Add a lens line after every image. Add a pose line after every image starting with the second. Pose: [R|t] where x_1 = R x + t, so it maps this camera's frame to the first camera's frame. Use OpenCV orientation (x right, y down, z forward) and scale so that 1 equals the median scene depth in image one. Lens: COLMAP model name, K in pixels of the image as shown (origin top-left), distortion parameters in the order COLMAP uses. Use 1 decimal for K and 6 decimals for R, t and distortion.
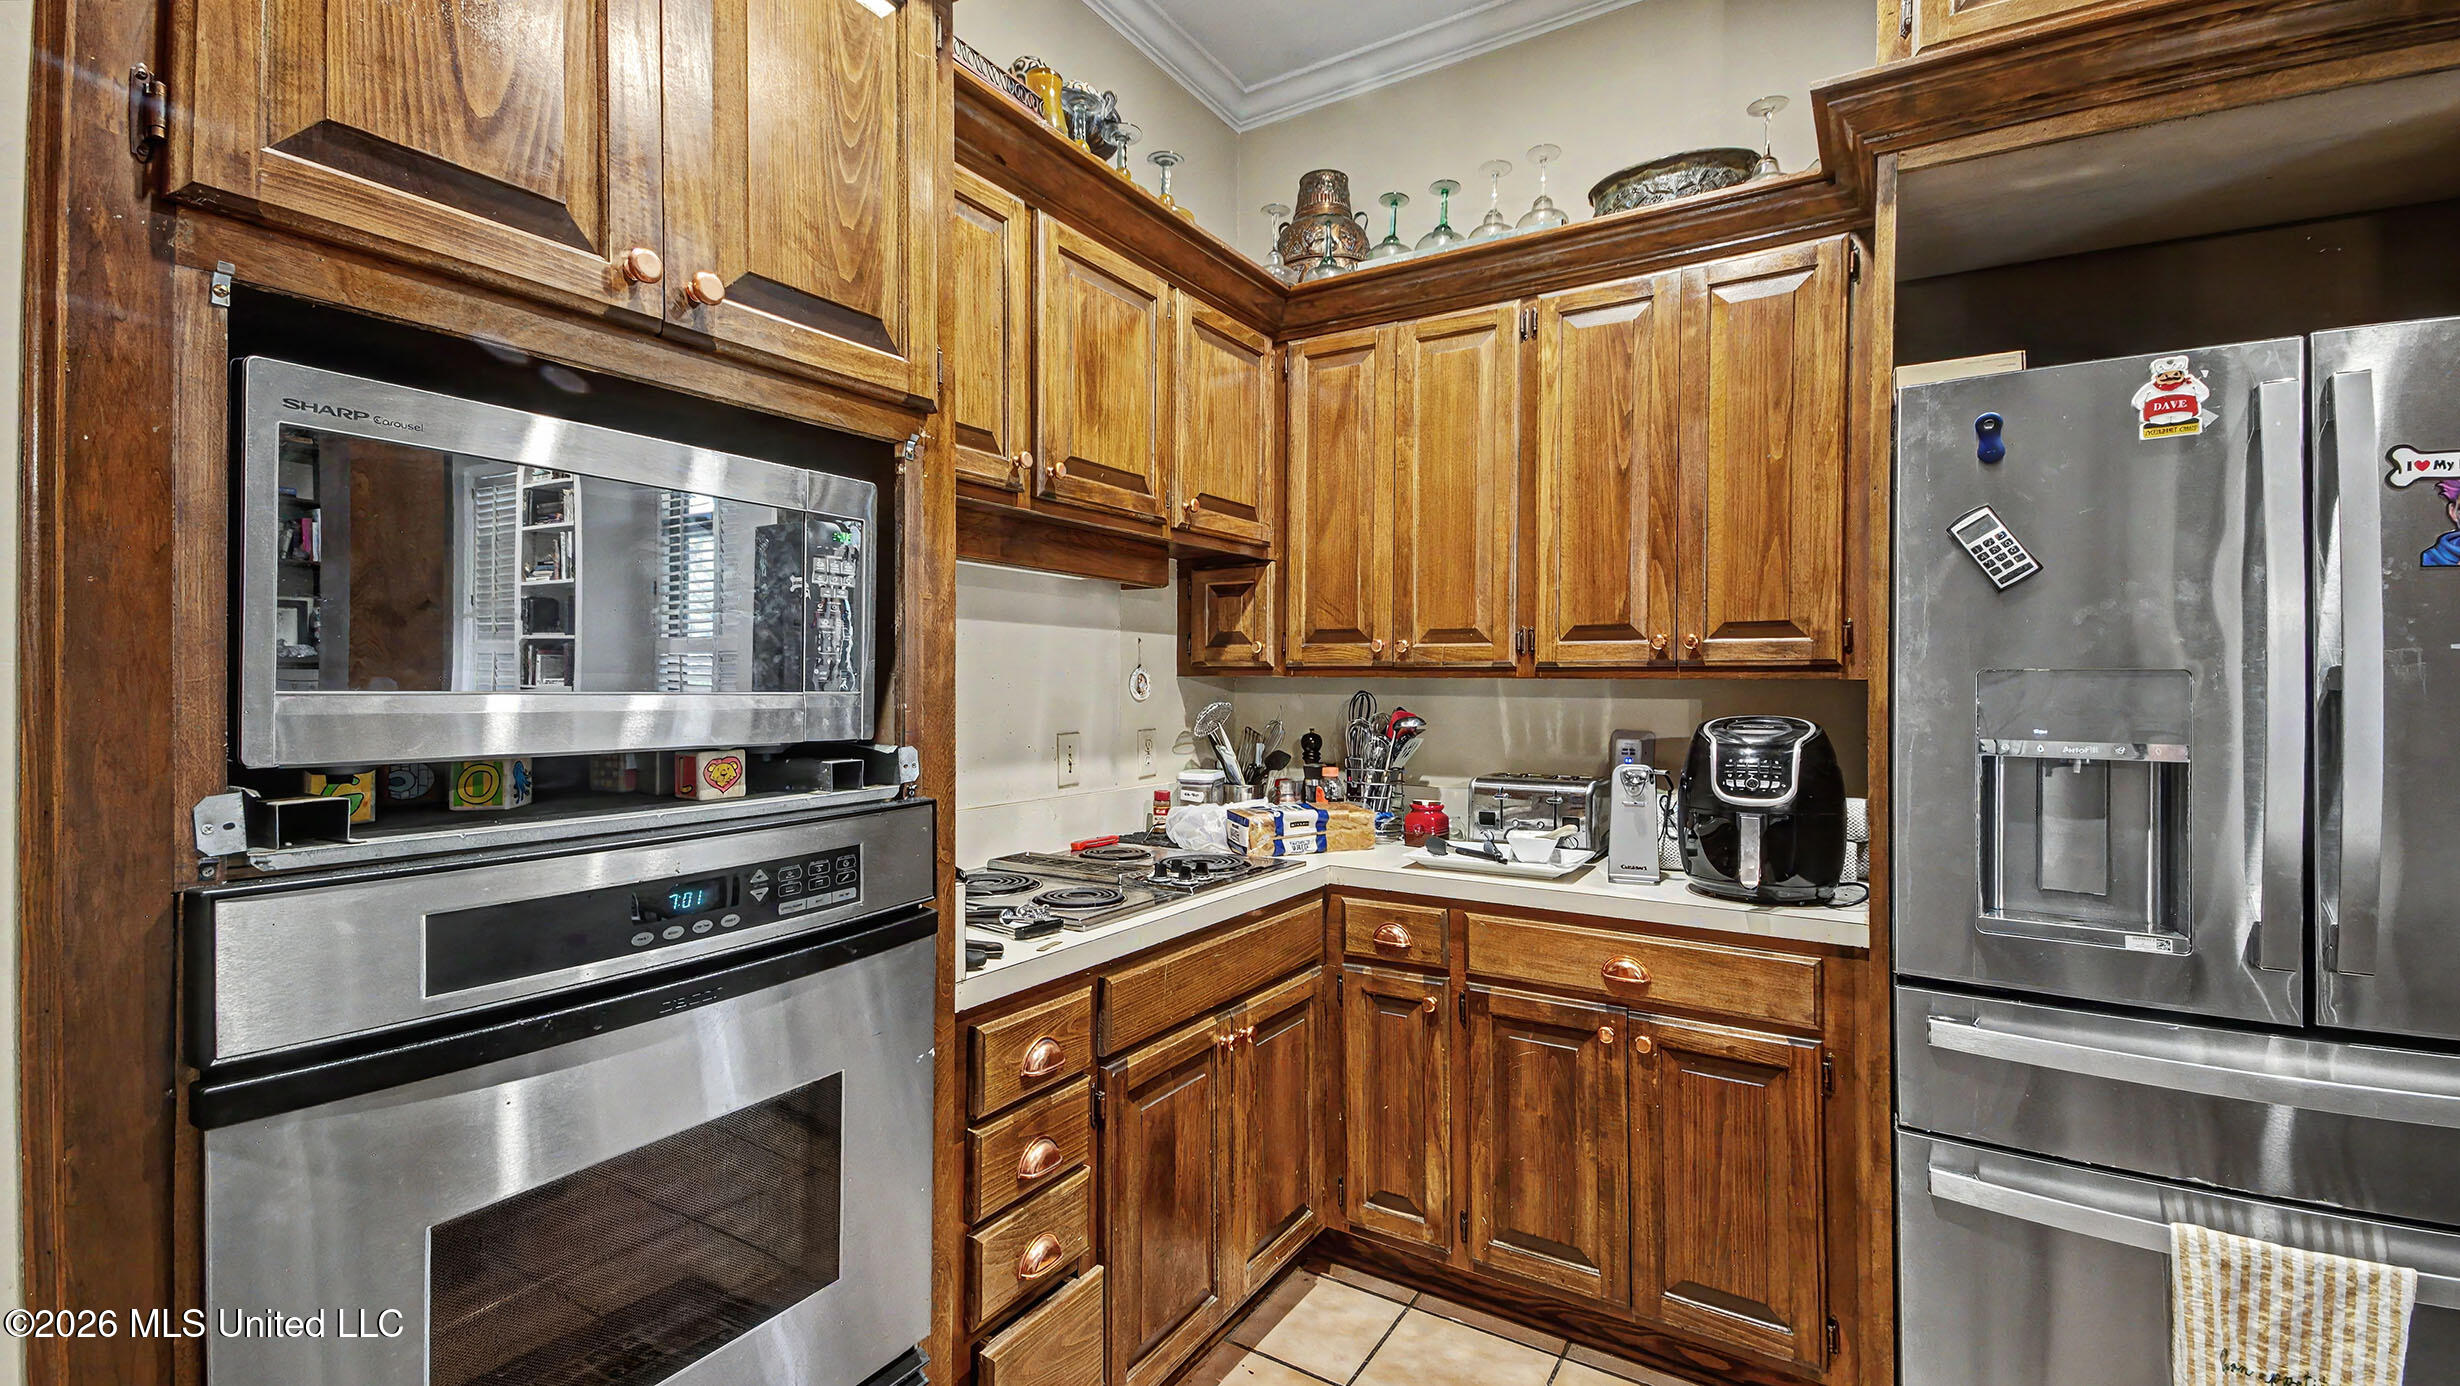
lens RADIAL K [[1072.3, 0, 1221.8], [0, 1072.3, 685.5], [0, 0, 1]] dist [0.000421, -0.000011]
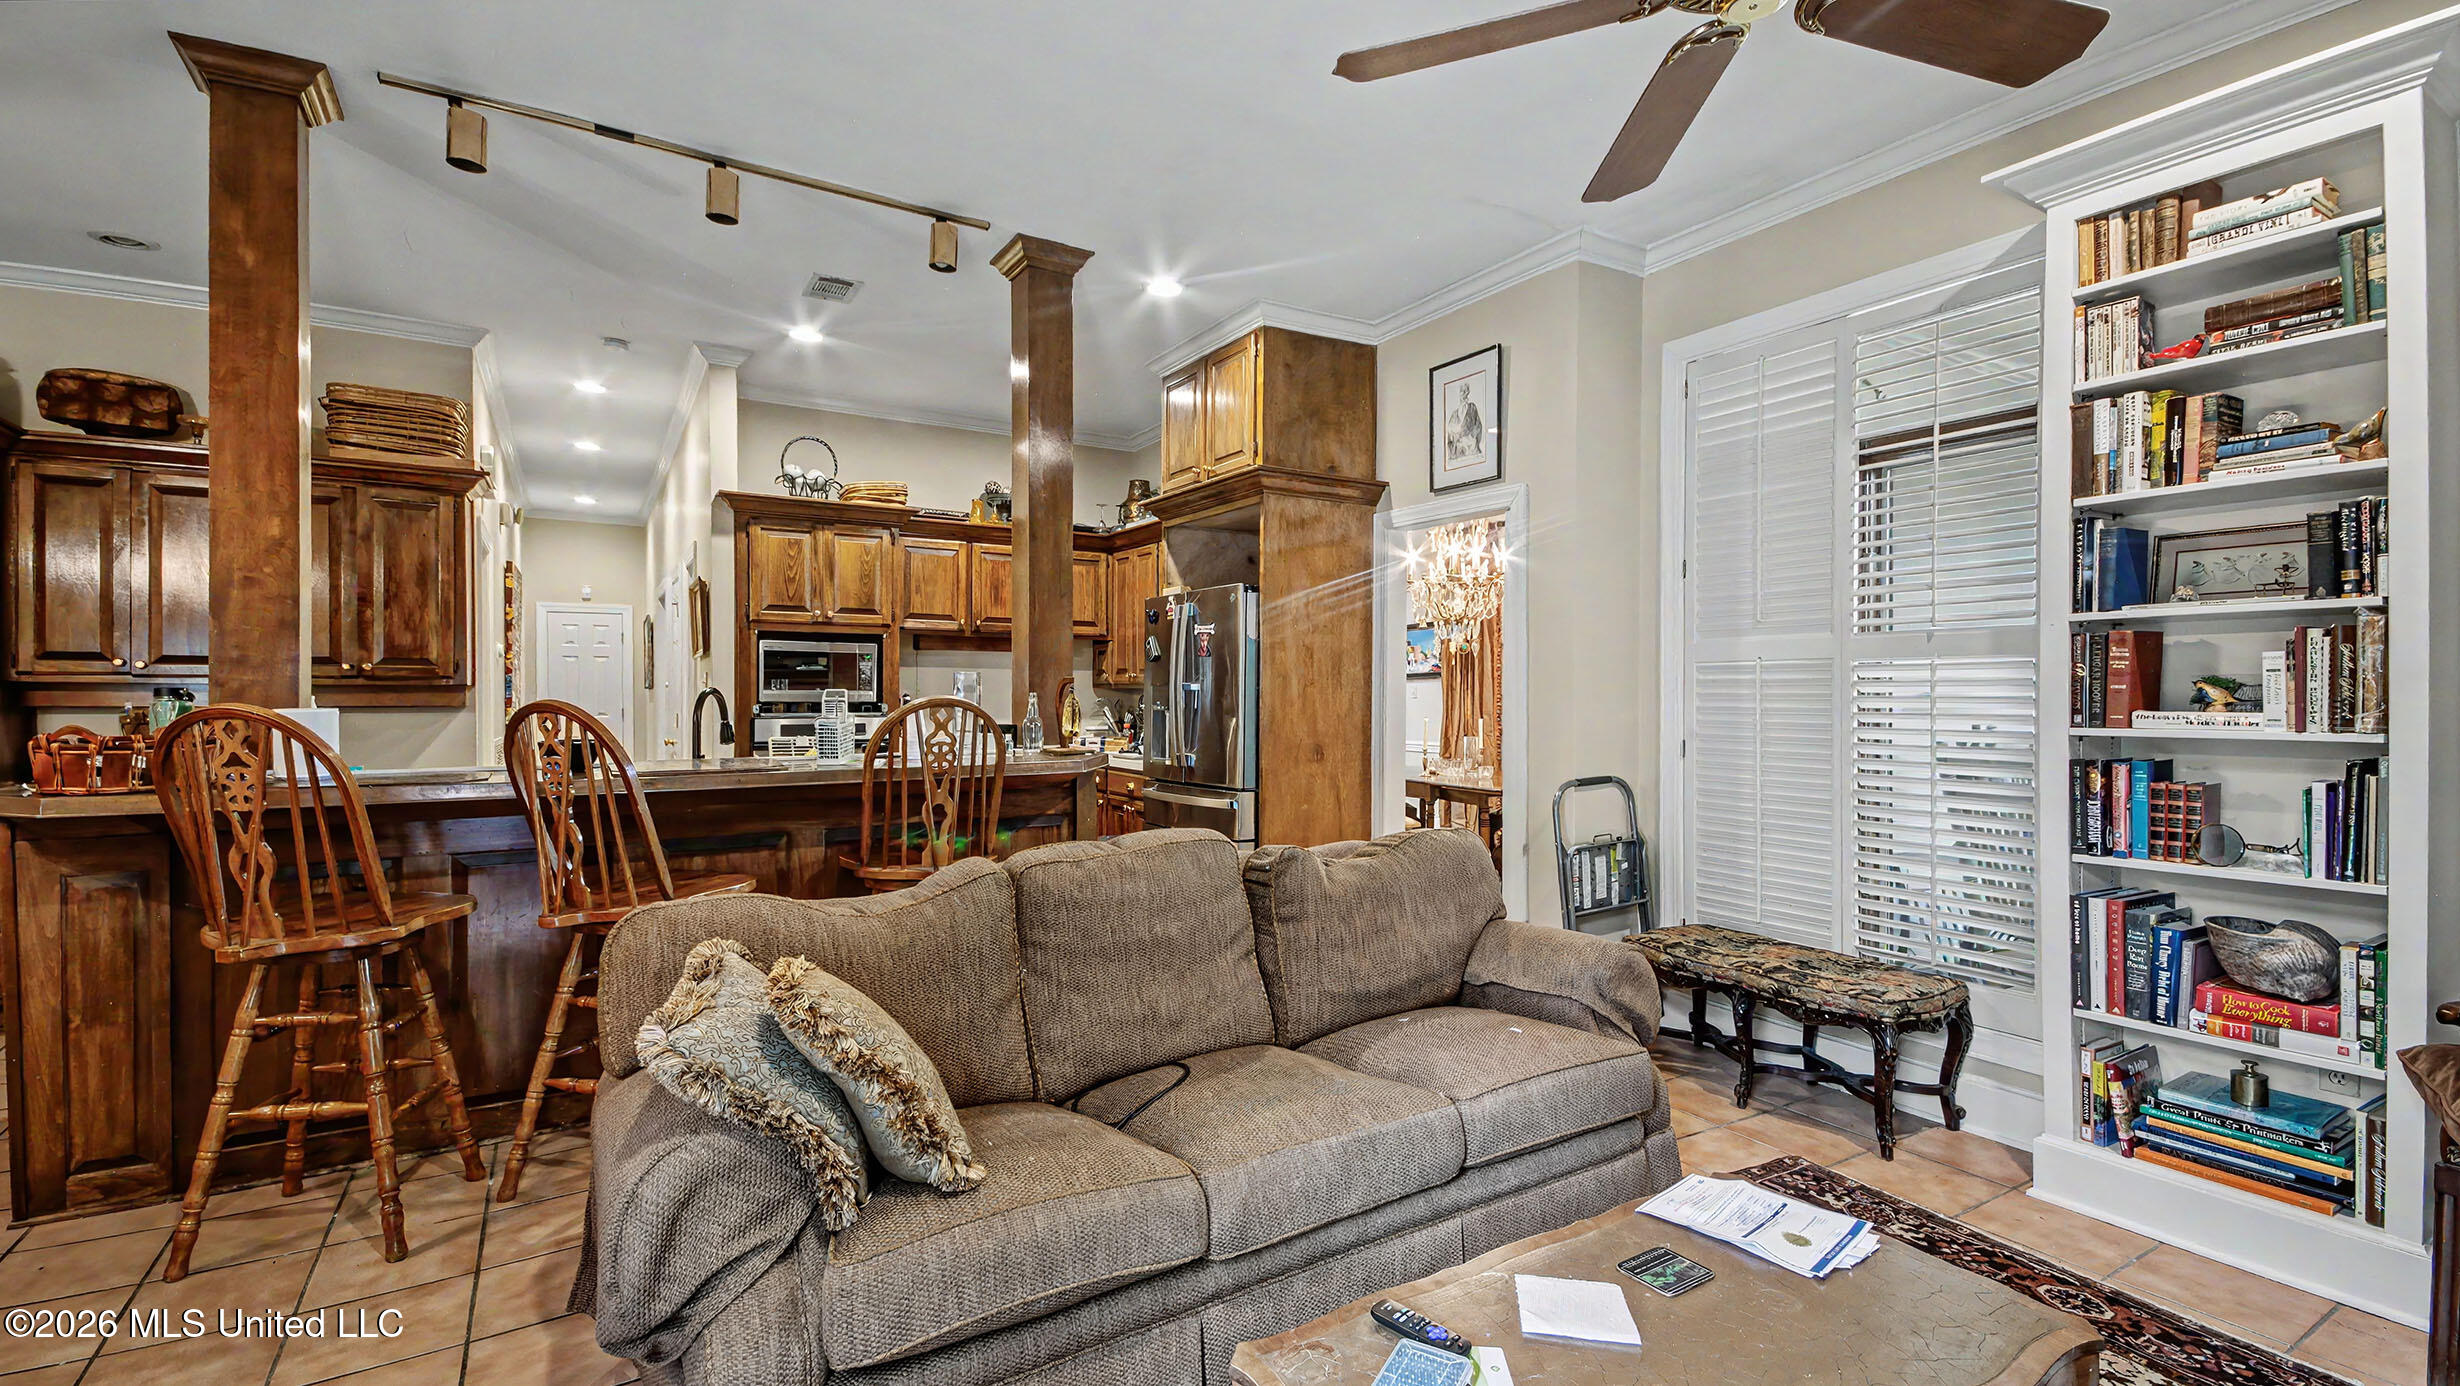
lens RADIAL K [[1072.3, 0, 1236.5], [0, 1072.3, 696.1], [0, 0, 1]] dist [0.000421, -0.000011]
pose [[0.898969, 0.001377, -0.438010, 3.002800], [-0.002425, 0.999995, -0.001832, 0.032552], [0.438005, 0.002709, 0.898968, -2.374986]]
